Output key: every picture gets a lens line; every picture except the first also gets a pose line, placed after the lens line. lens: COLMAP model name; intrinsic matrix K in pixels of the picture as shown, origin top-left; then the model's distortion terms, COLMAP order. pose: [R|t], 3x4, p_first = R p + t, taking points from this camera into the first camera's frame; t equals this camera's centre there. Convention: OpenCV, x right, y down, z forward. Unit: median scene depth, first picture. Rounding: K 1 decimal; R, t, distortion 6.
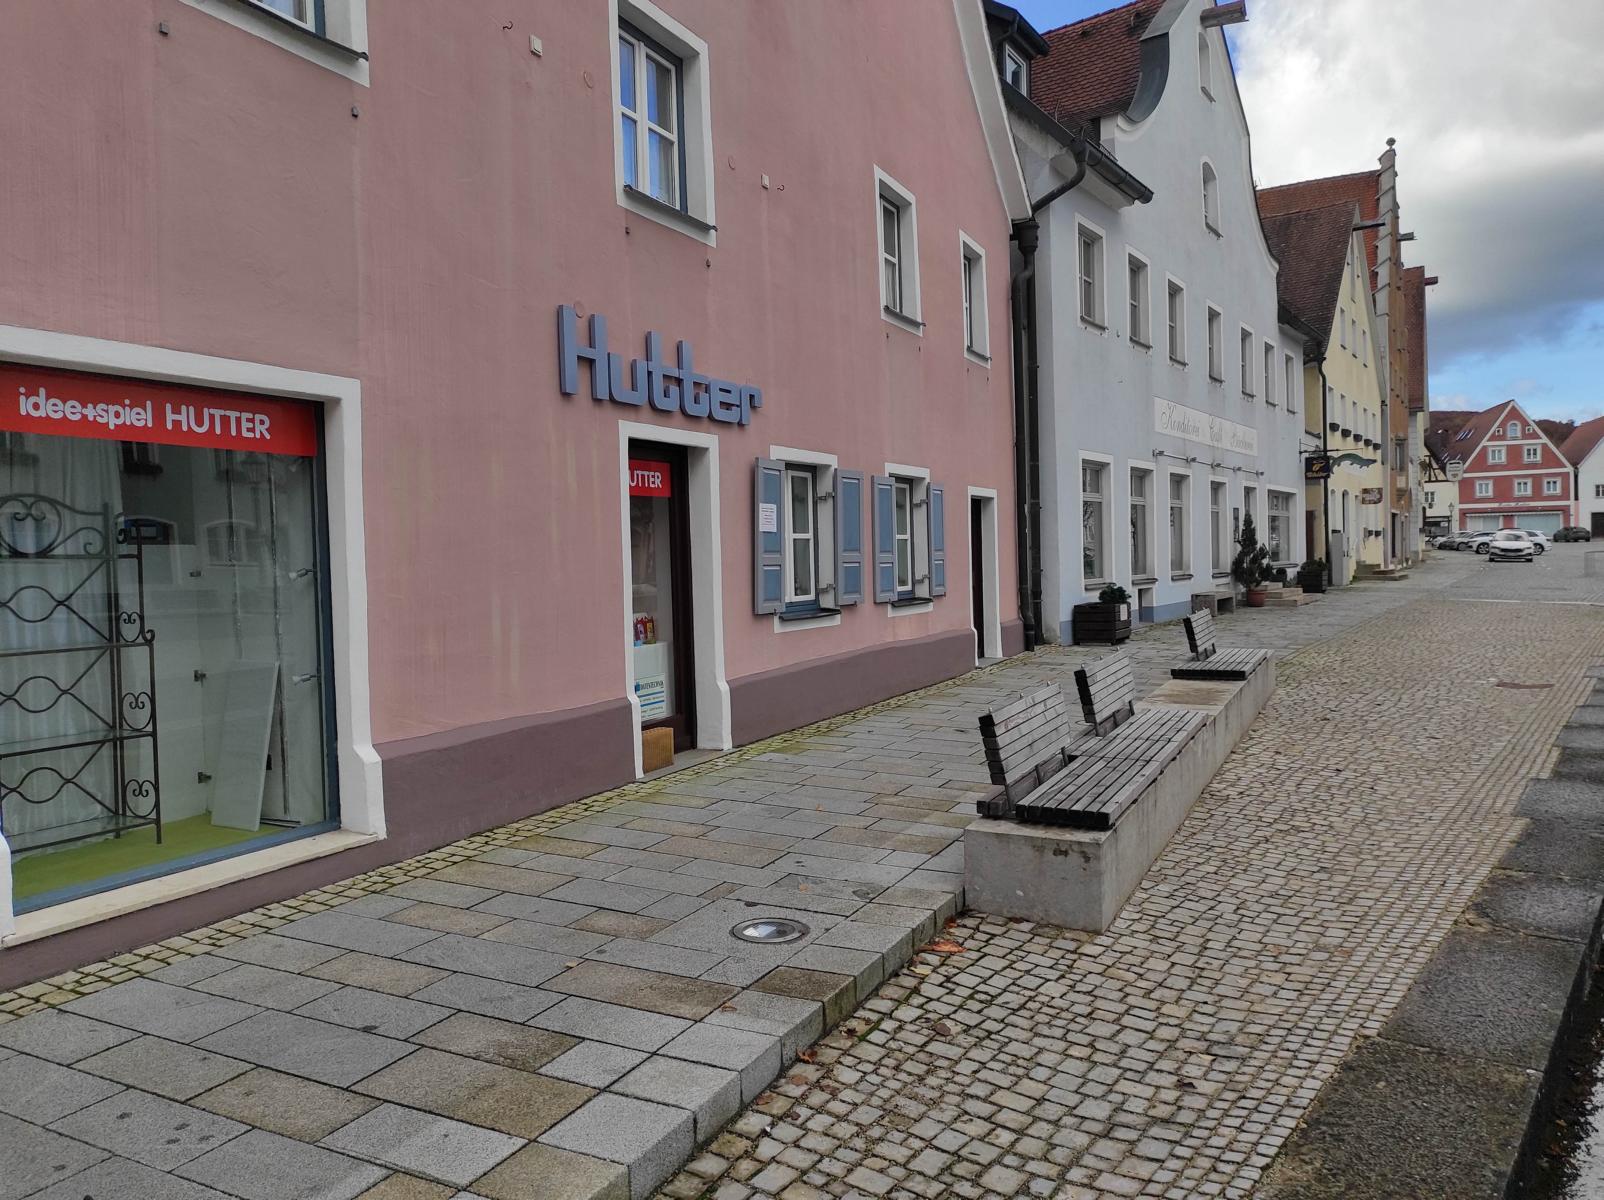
lens RADIAL K [[1165.8, 0, 799.8], [0, 1165.8, 595.5], [0, 0, 1]] dist [-0.000600, -0.000784]
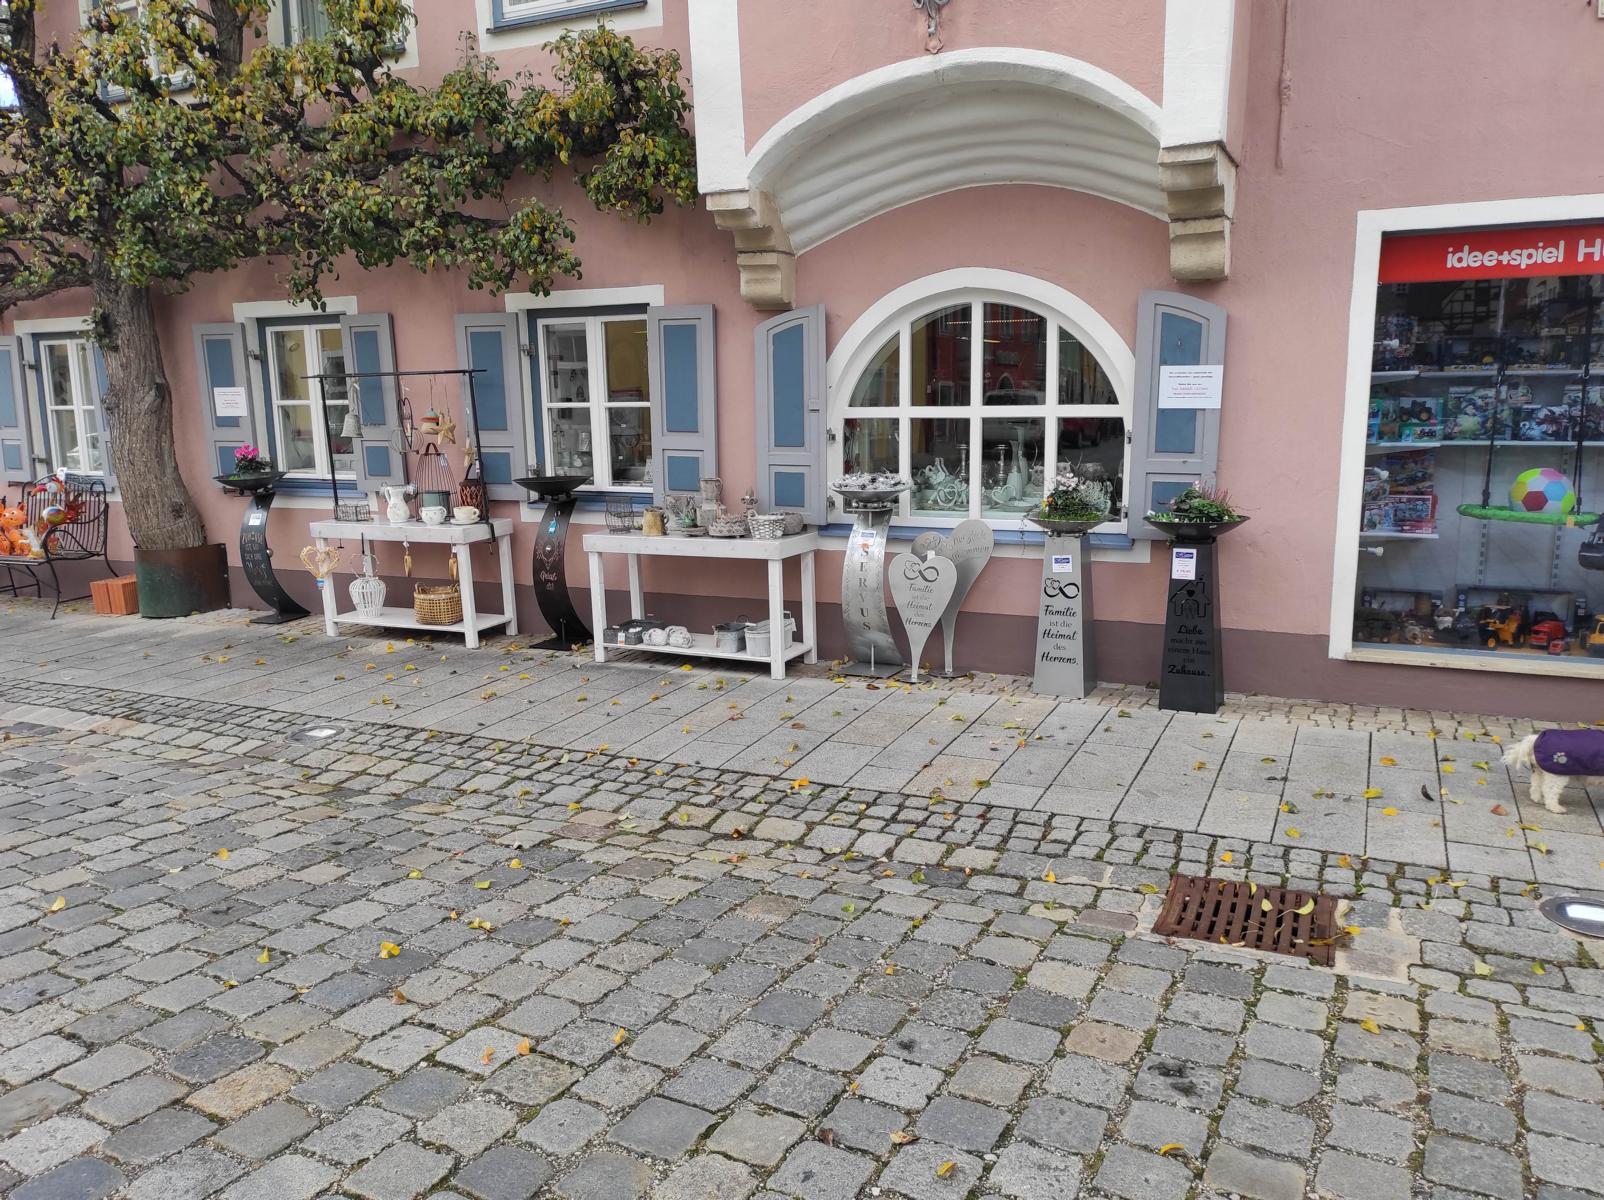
lens RADIAL K [[1165.8, 0, 802.1], [0, 1165.8, 600.0], [0, 0, 1]] dist [-0.000600, -0.000784]
pose [[0.000740, 0.201915, -0.979403, 0.754215], [-0.019516, 0.979220, 0.201862, -0.027694], [0.999809, 0.018965, 0.004665, 0.198412]]
